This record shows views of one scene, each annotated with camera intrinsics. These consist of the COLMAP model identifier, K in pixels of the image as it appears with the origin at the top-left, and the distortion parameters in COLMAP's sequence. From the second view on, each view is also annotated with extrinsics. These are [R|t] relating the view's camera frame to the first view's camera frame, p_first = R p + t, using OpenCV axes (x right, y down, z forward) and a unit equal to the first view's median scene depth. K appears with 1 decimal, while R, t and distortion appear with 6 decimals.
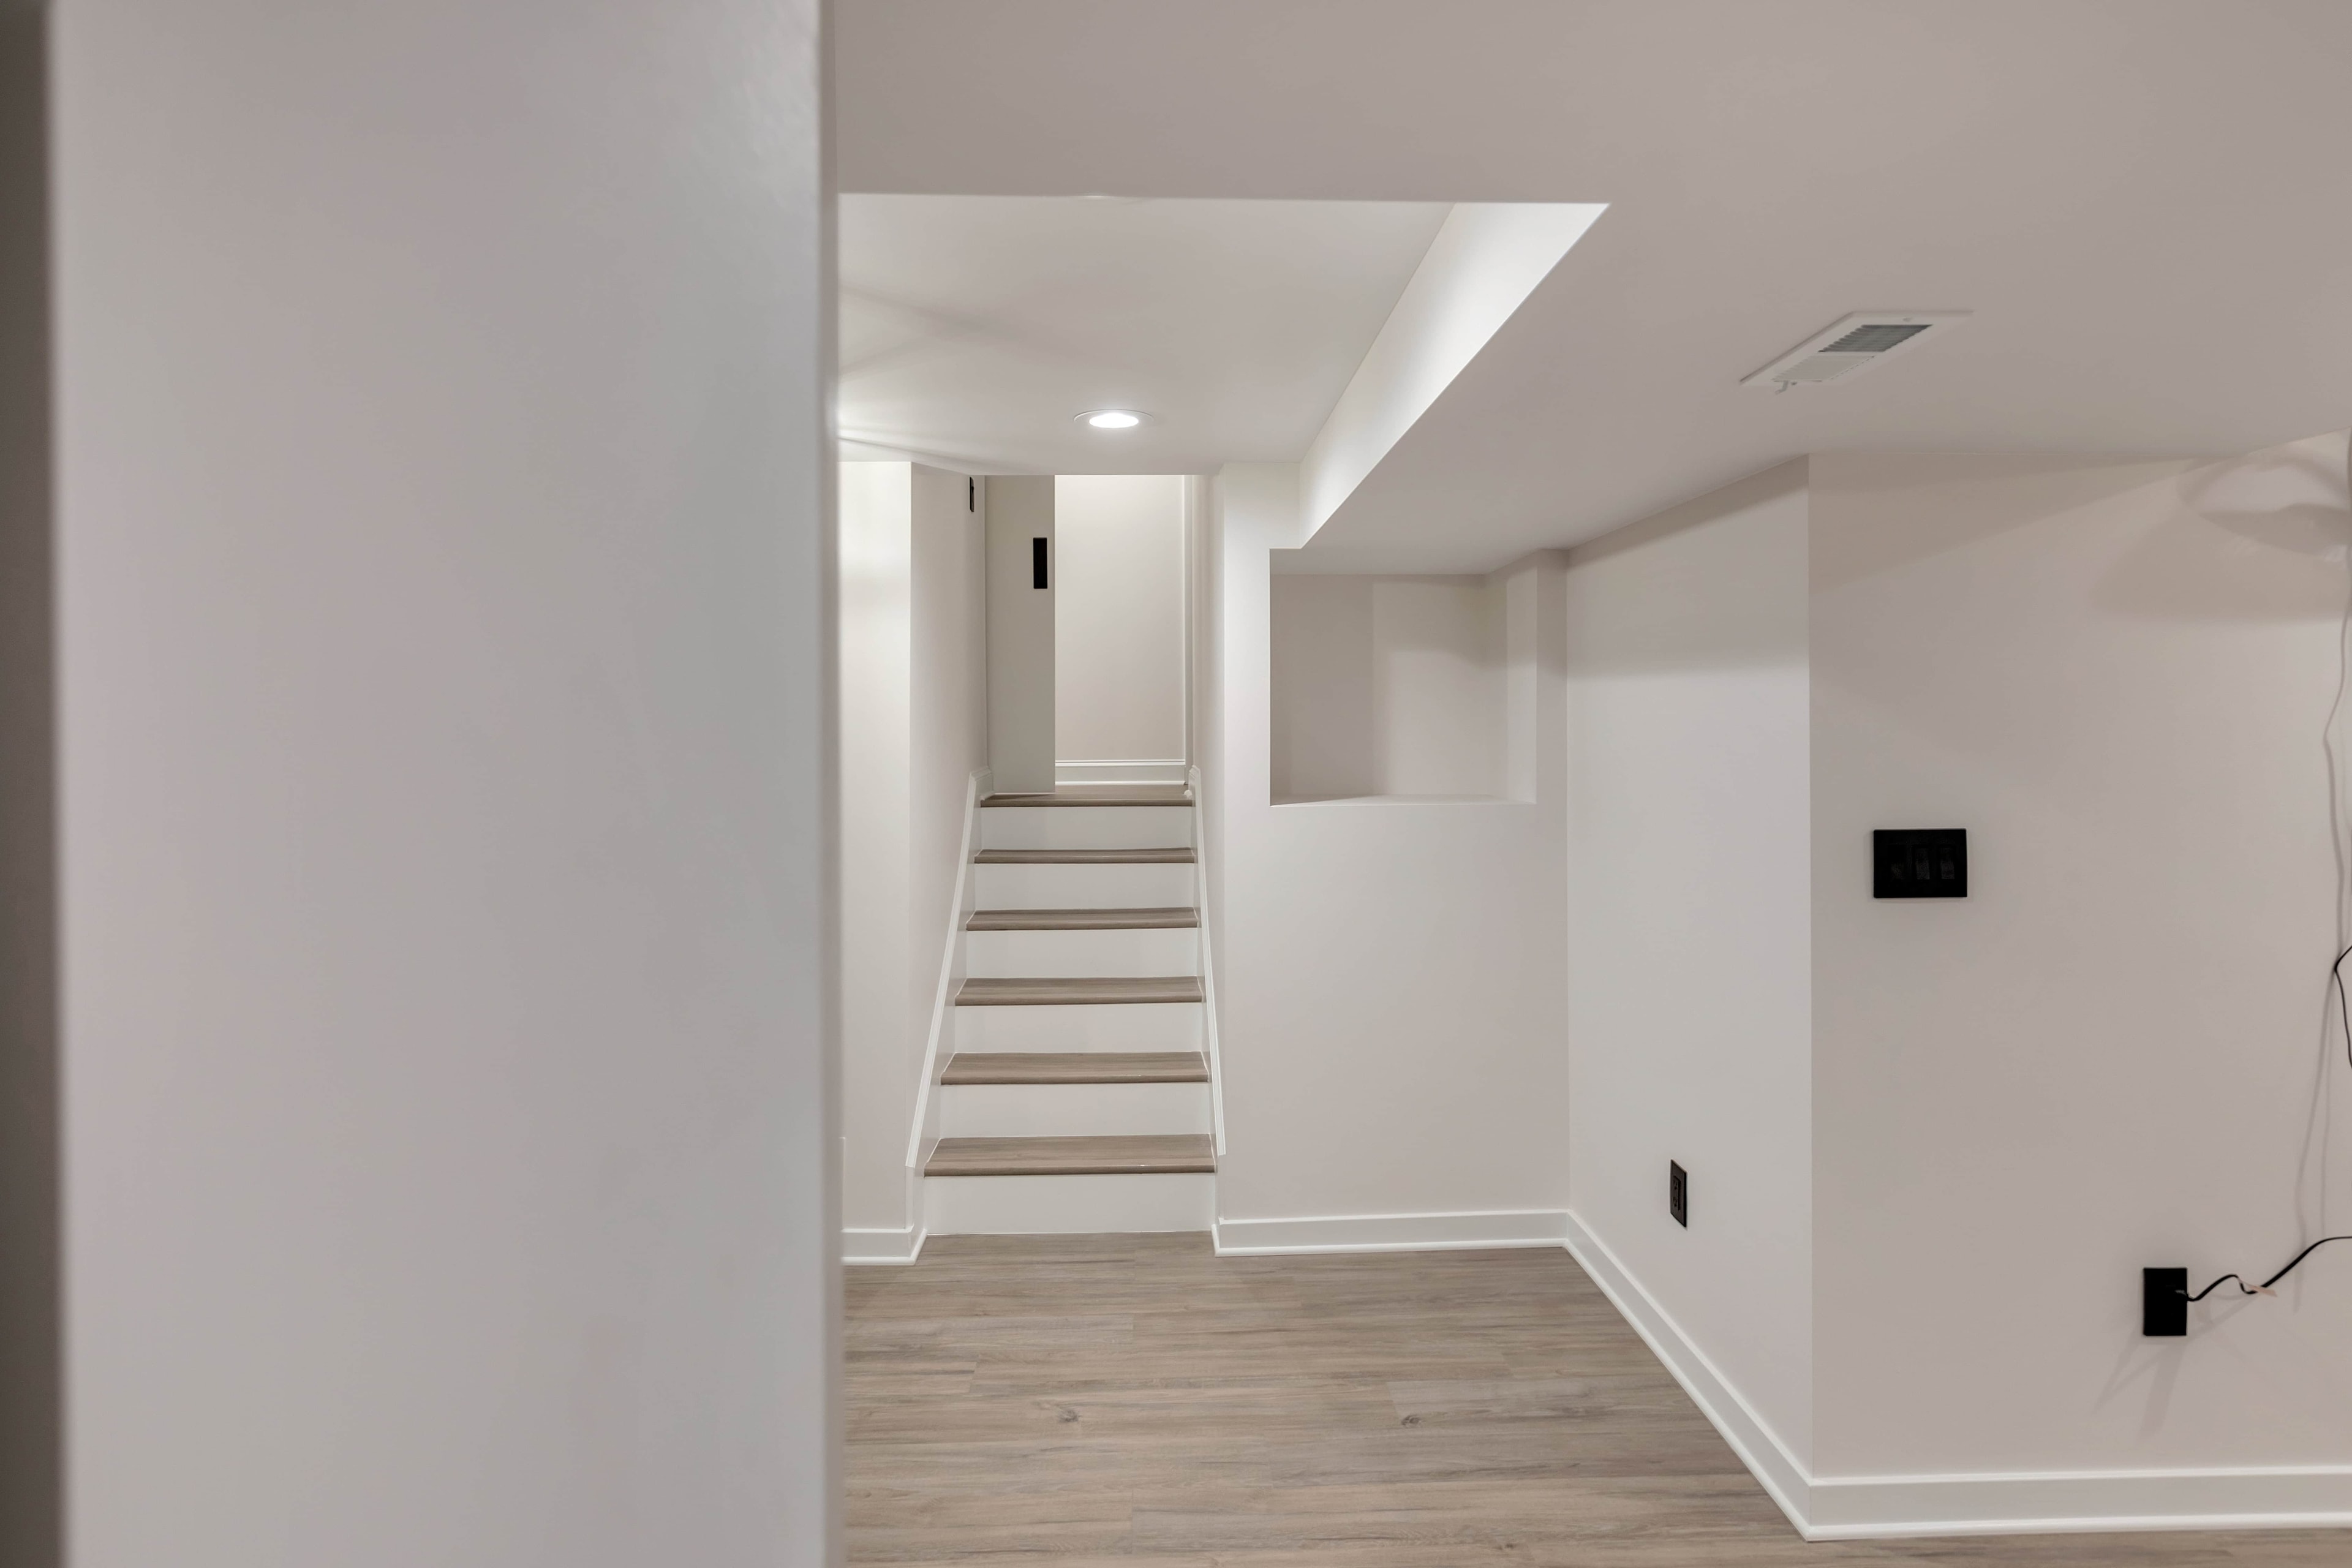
lens RADIAL K [[1288.5, 0, 1198.7], [0, 1288.5, 734.8], [0, 0, 1]] dist [-0.002090, -0.000178]
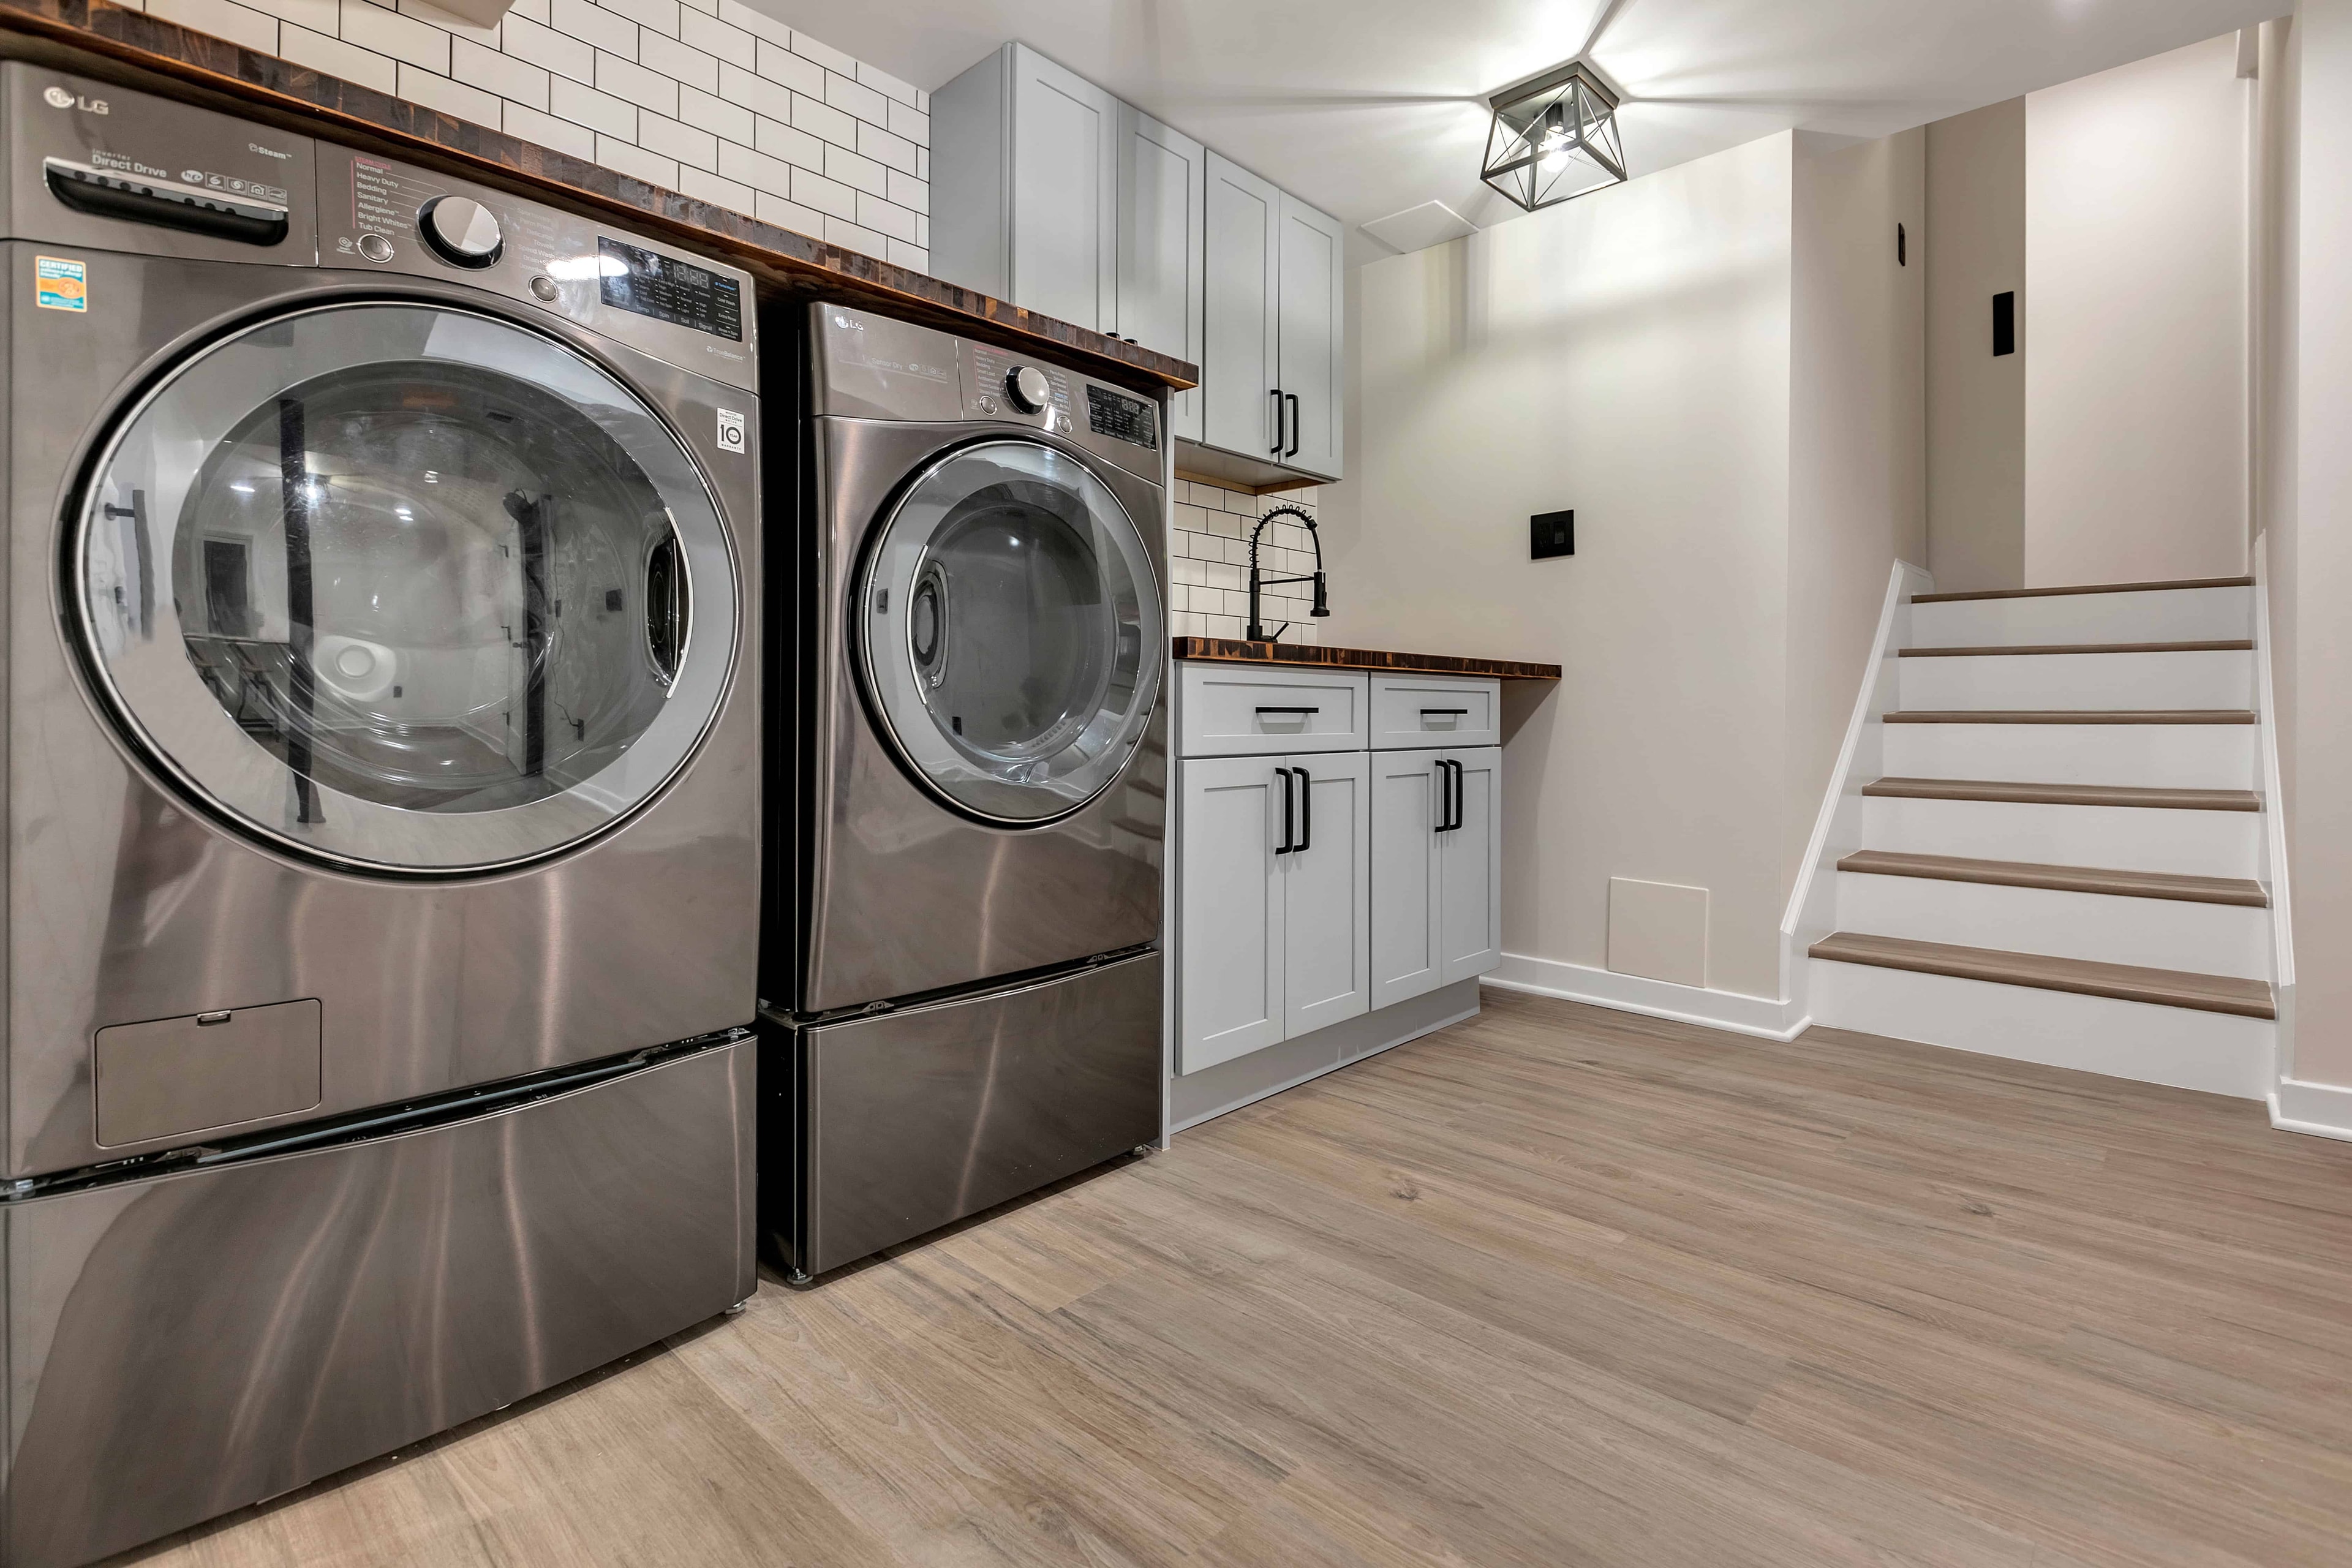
lens RADIAL K [[1115.4, 0, 1172.2], [0, 1115.4, 714.9], [0, 0, 1]] dist [0.000641, -0.004276]
pose [[0.702163, 0.004742, -0.712001, 0.024549], [-0.010644, 0.999936, -0.003837, 0.216659], [0.711937, 0.010273, 0.702168, 0.185713]]
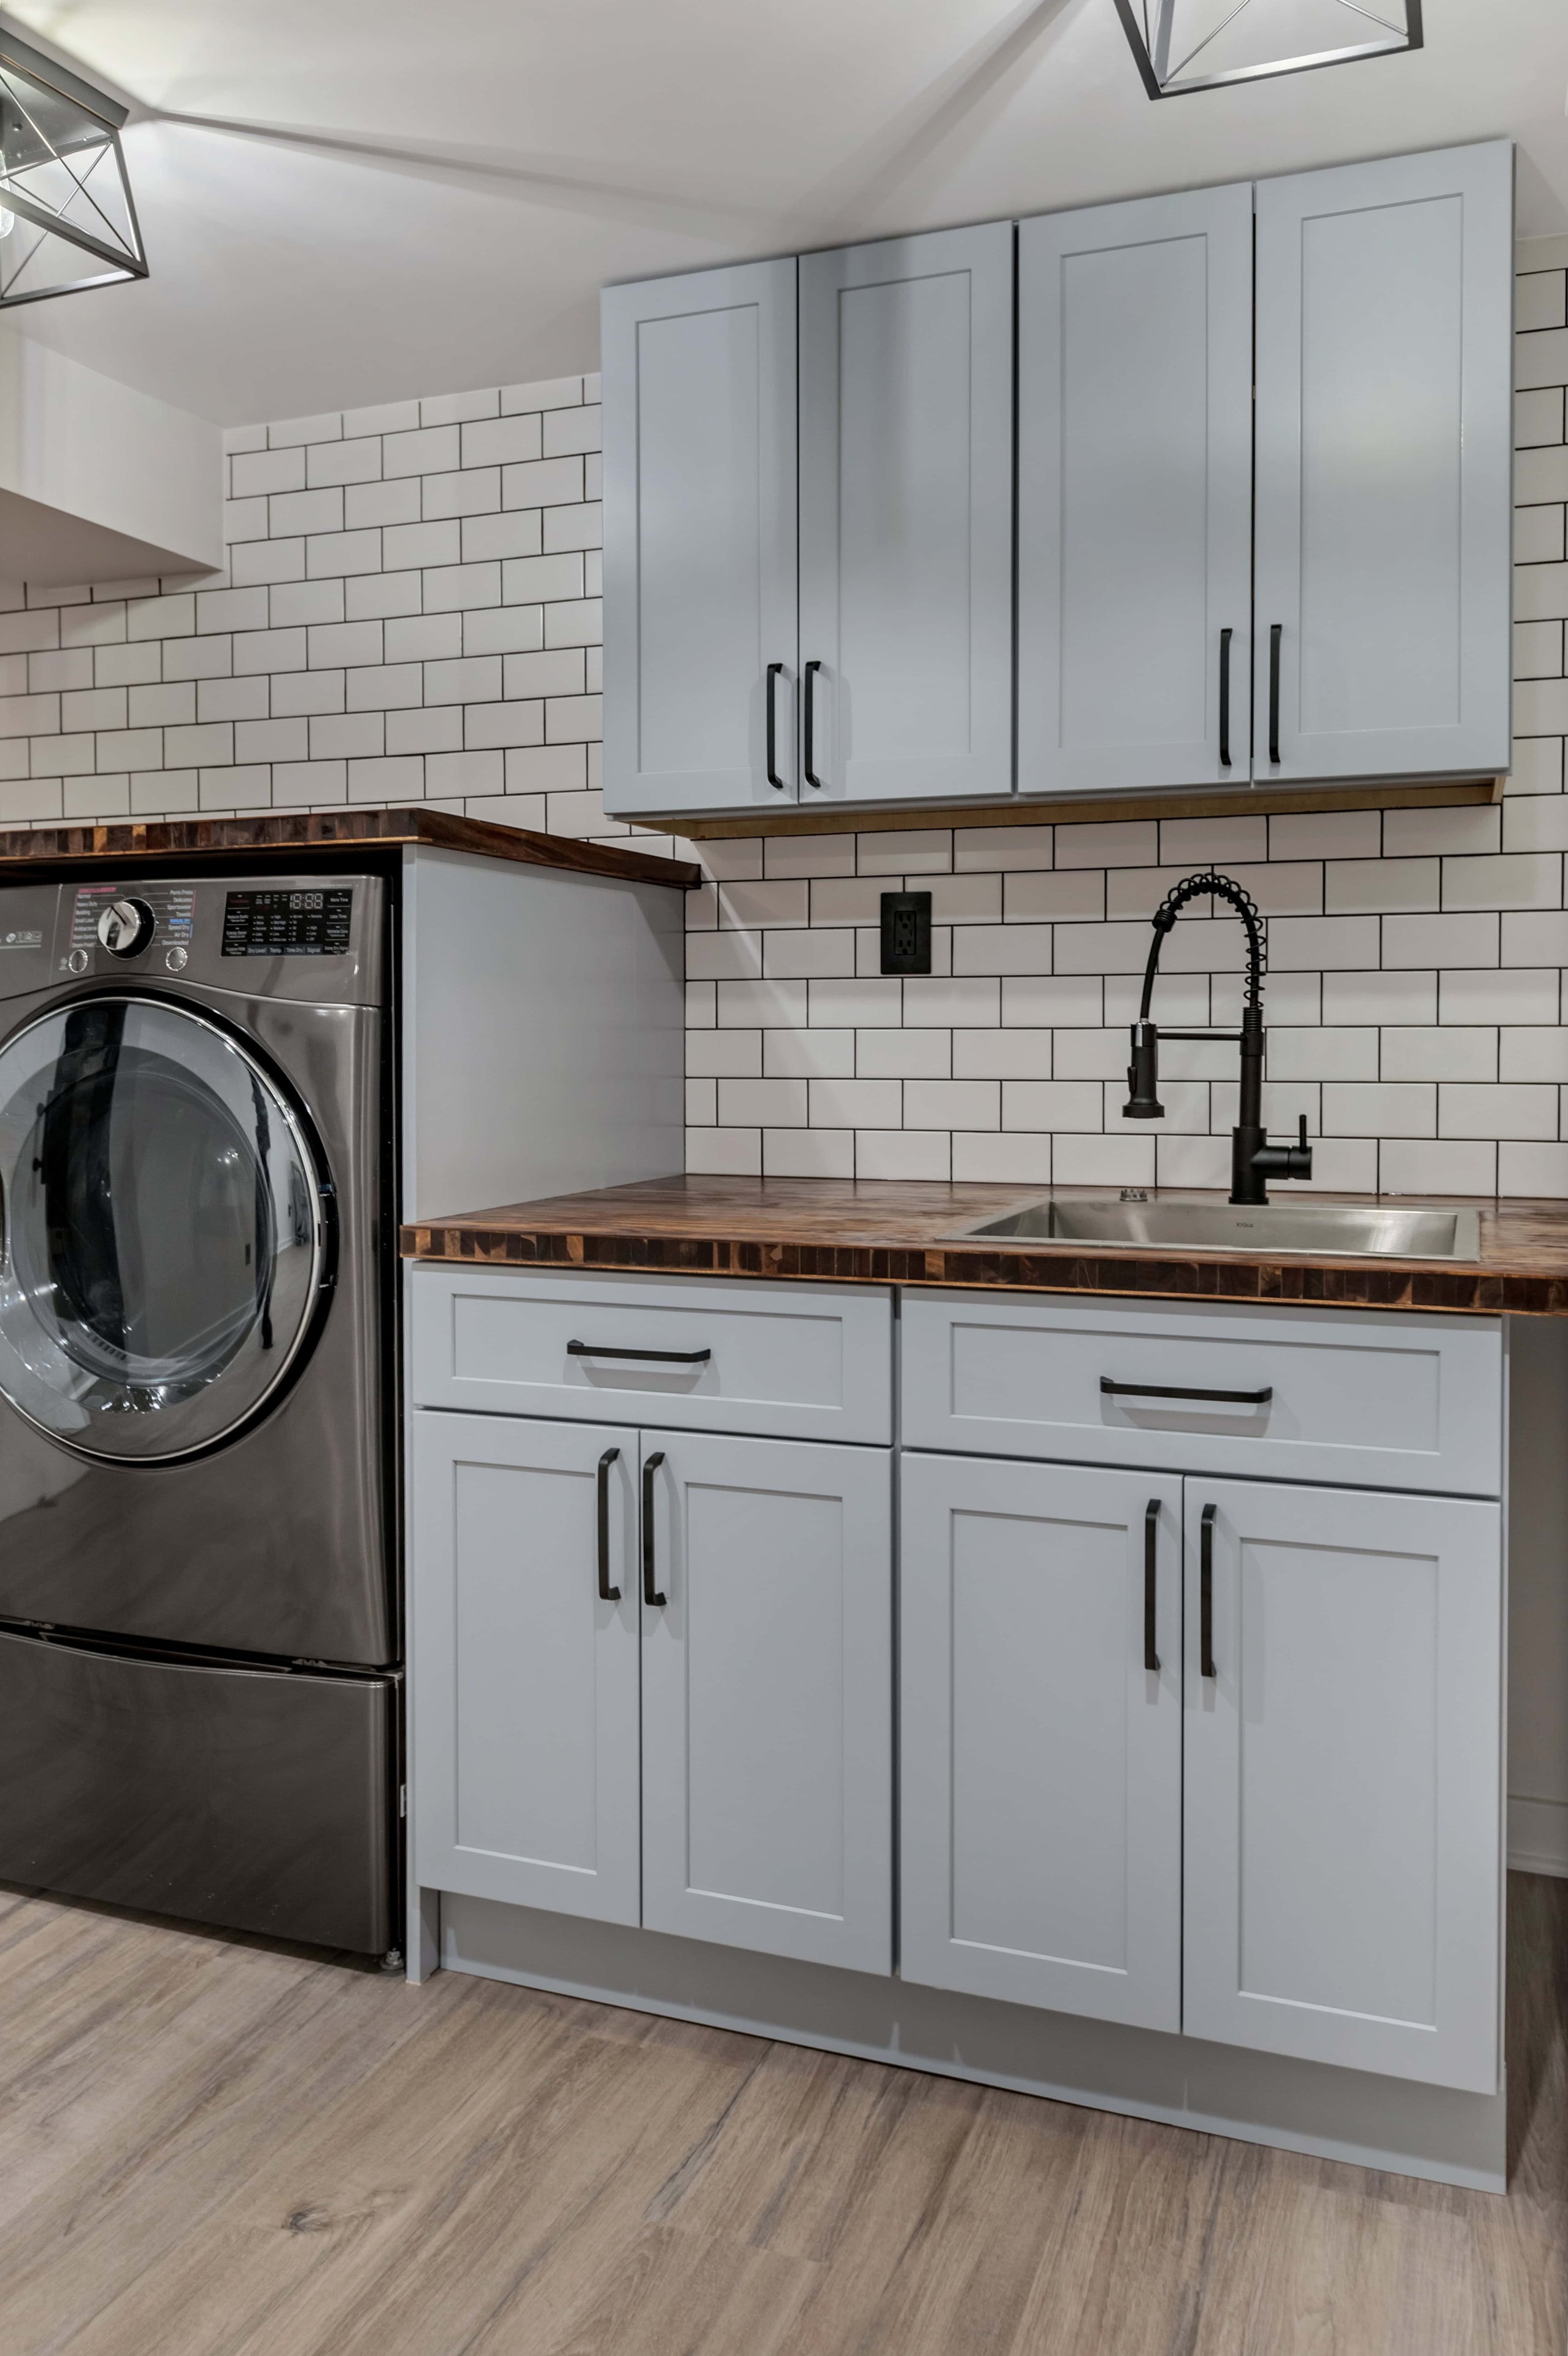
lens RADIAL K [[1810.5, 0, 775.8], [0, 1810.5, 1070.3], [0, 0, 1]] dist [0.014742, -0.022654]
pose [[-0.392042, 0.027805, -0.919527, 0.143286], [-0.003936, 0.999483, 0.031901, 0.092332], [0.919939, 0.016126, -0.391730, 1.010676]]
